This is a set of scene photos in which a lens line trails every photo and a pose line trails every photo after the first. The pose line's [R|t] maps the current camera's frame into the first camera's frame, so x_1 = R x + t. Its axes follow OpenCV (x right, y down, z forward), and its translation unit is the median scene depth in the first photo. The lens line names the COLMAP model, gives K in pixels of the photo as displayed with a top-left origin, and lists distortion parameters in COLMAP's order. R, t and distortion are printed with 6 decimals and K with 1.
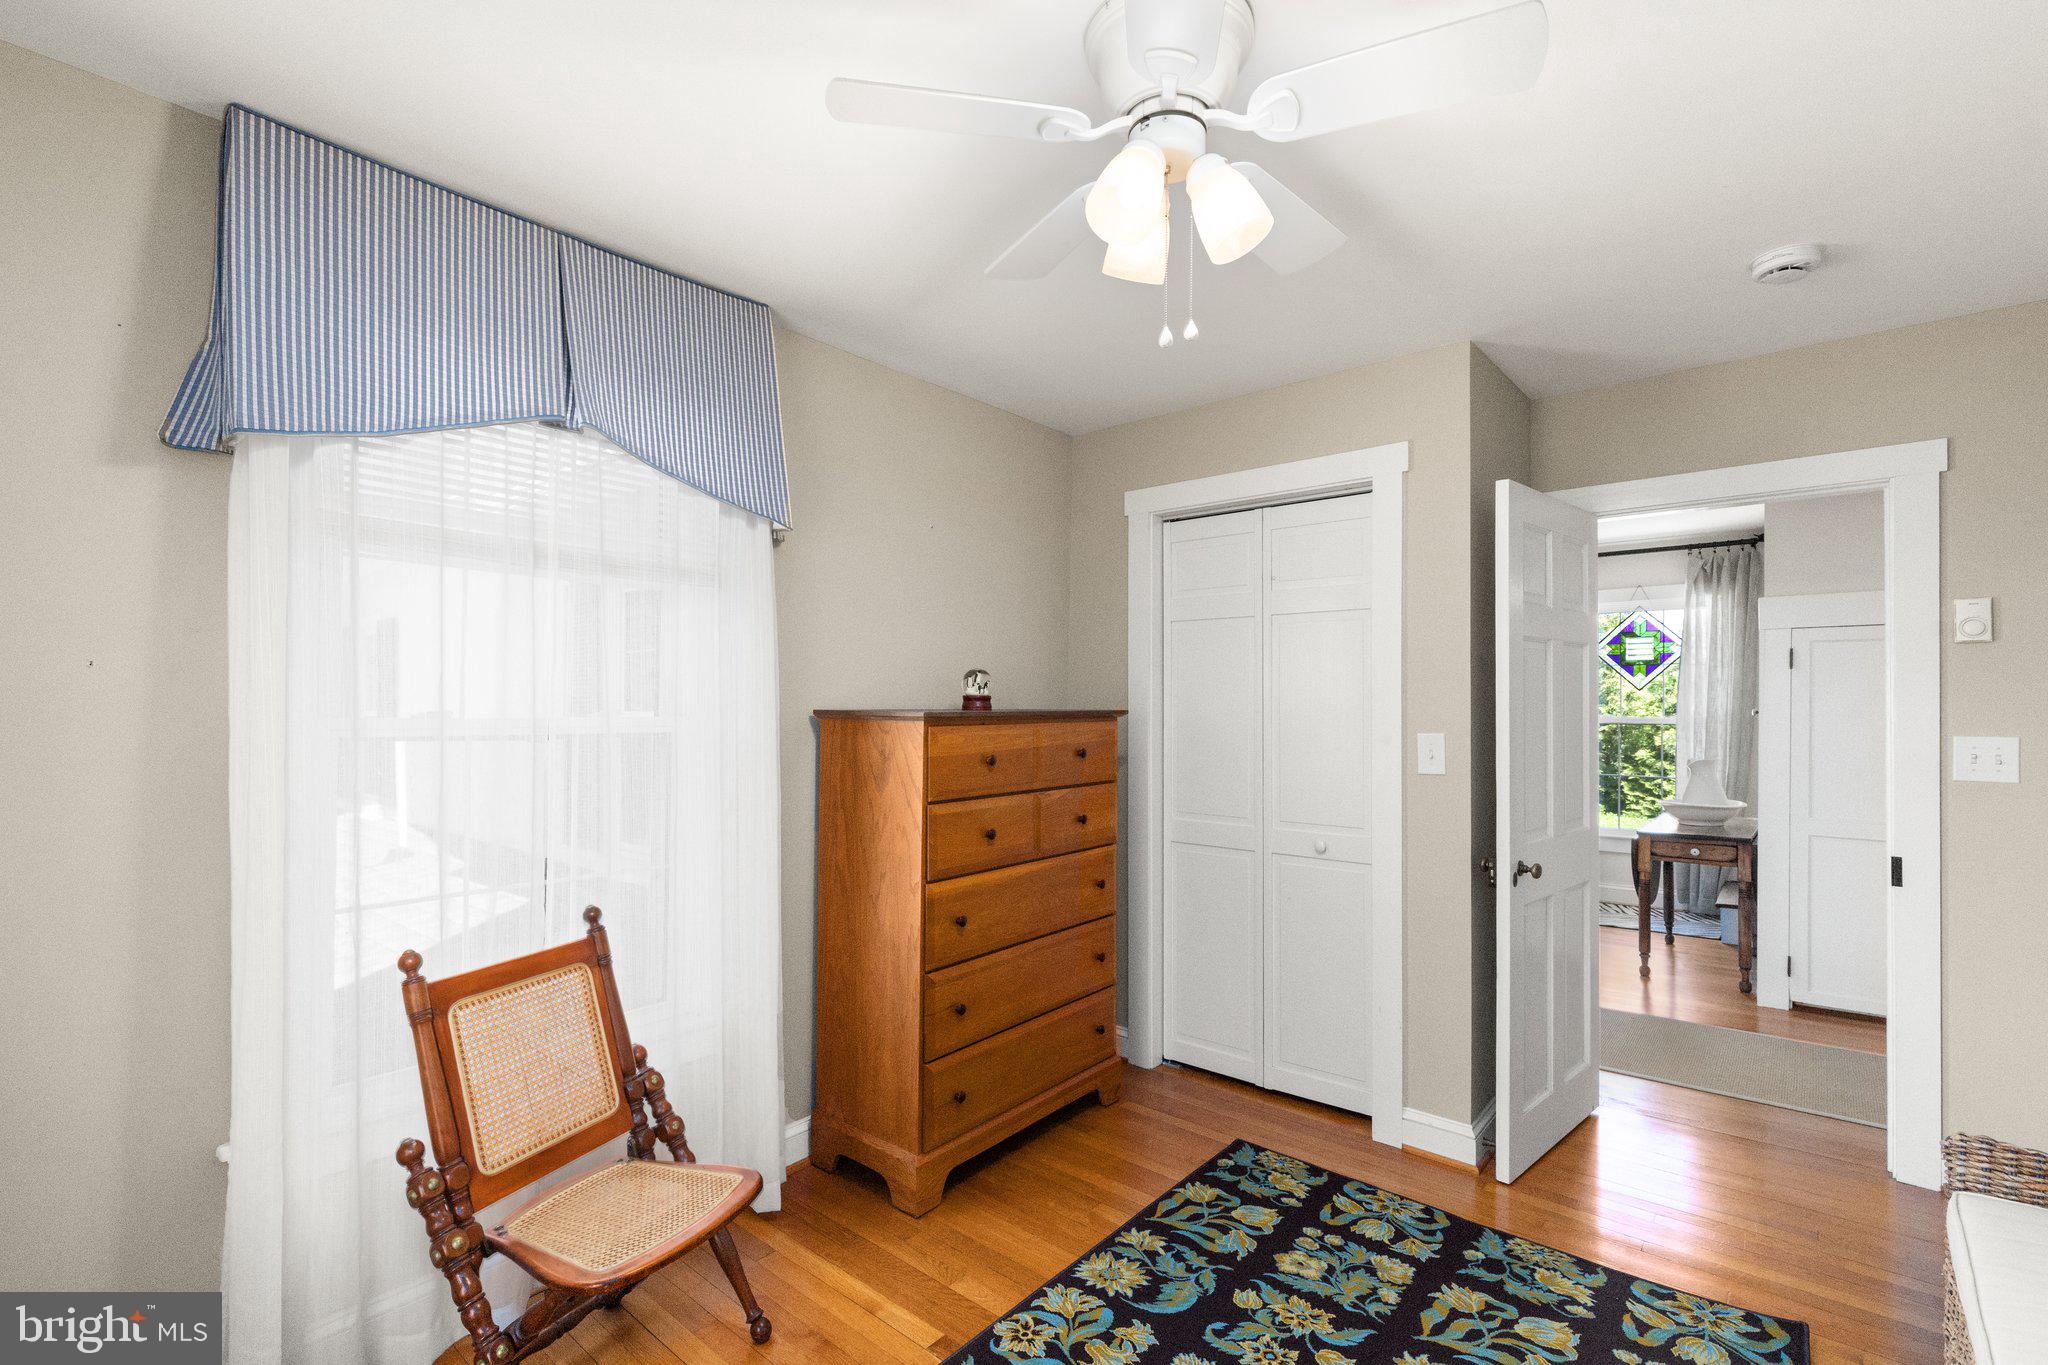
lens RADIAL K [[934.7, 0, 1016.8], [0, 934.7, 691.2], [0, 0, 1]] dist [0.004696, 0.000093]
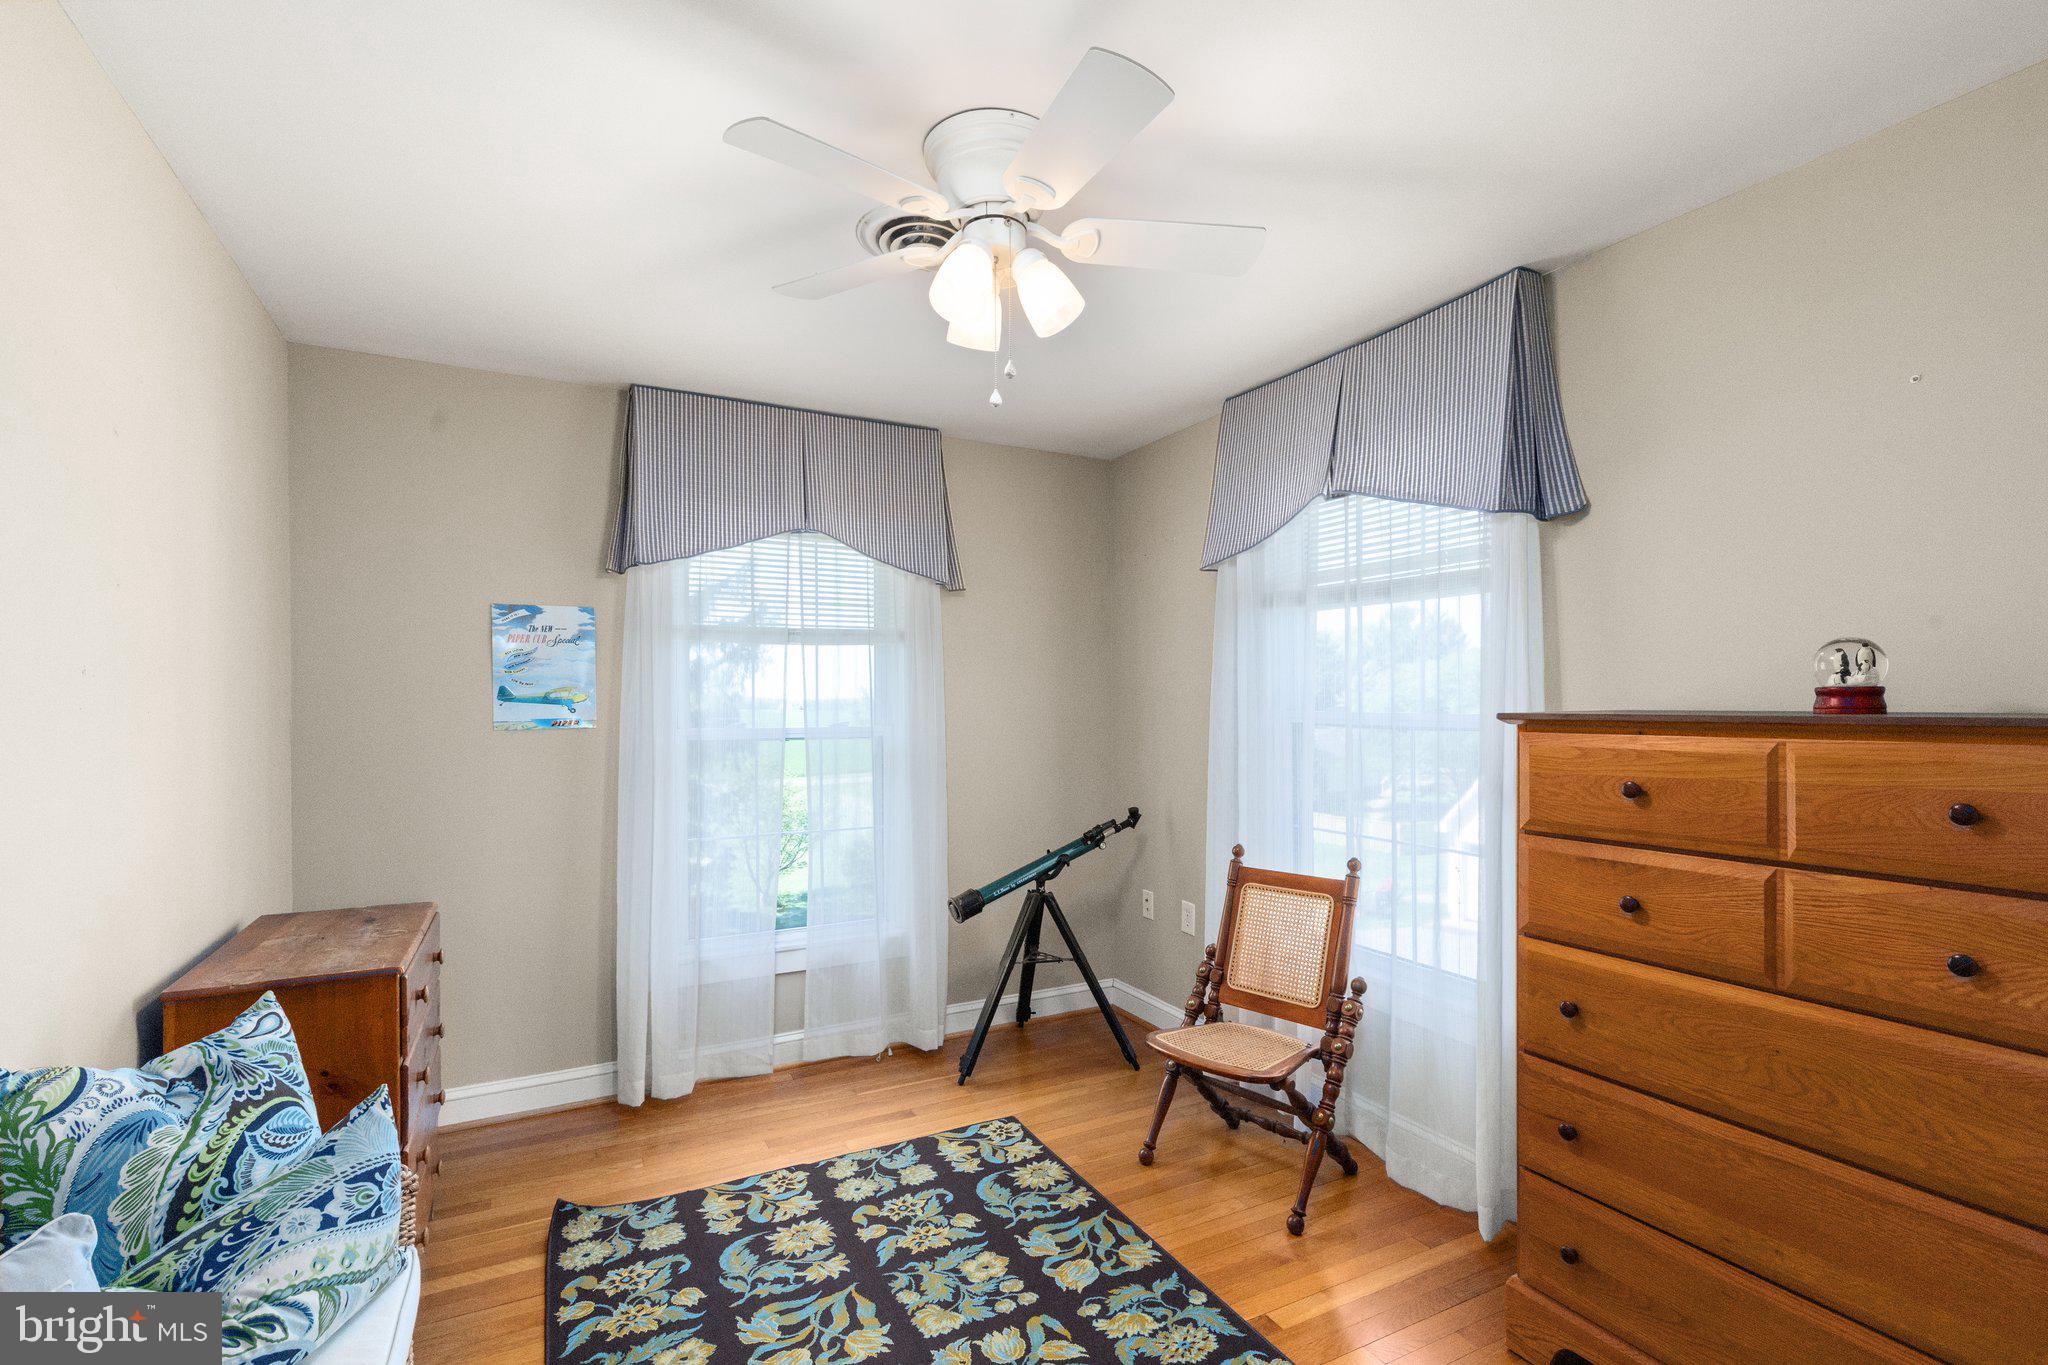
lens RADIAL K [[934.7, 0, 1020.1], [0, 934.7, 696.9], [0, 0, 1]] dist [0.004696, 0.000093]
pose [[-0.374481, -0.004756, -0.927223, 1.169631], [0.007977, 0.999933, -0.008351, 0.020190], [0.927200, -0.010524, -0.374418, 1.367124]]
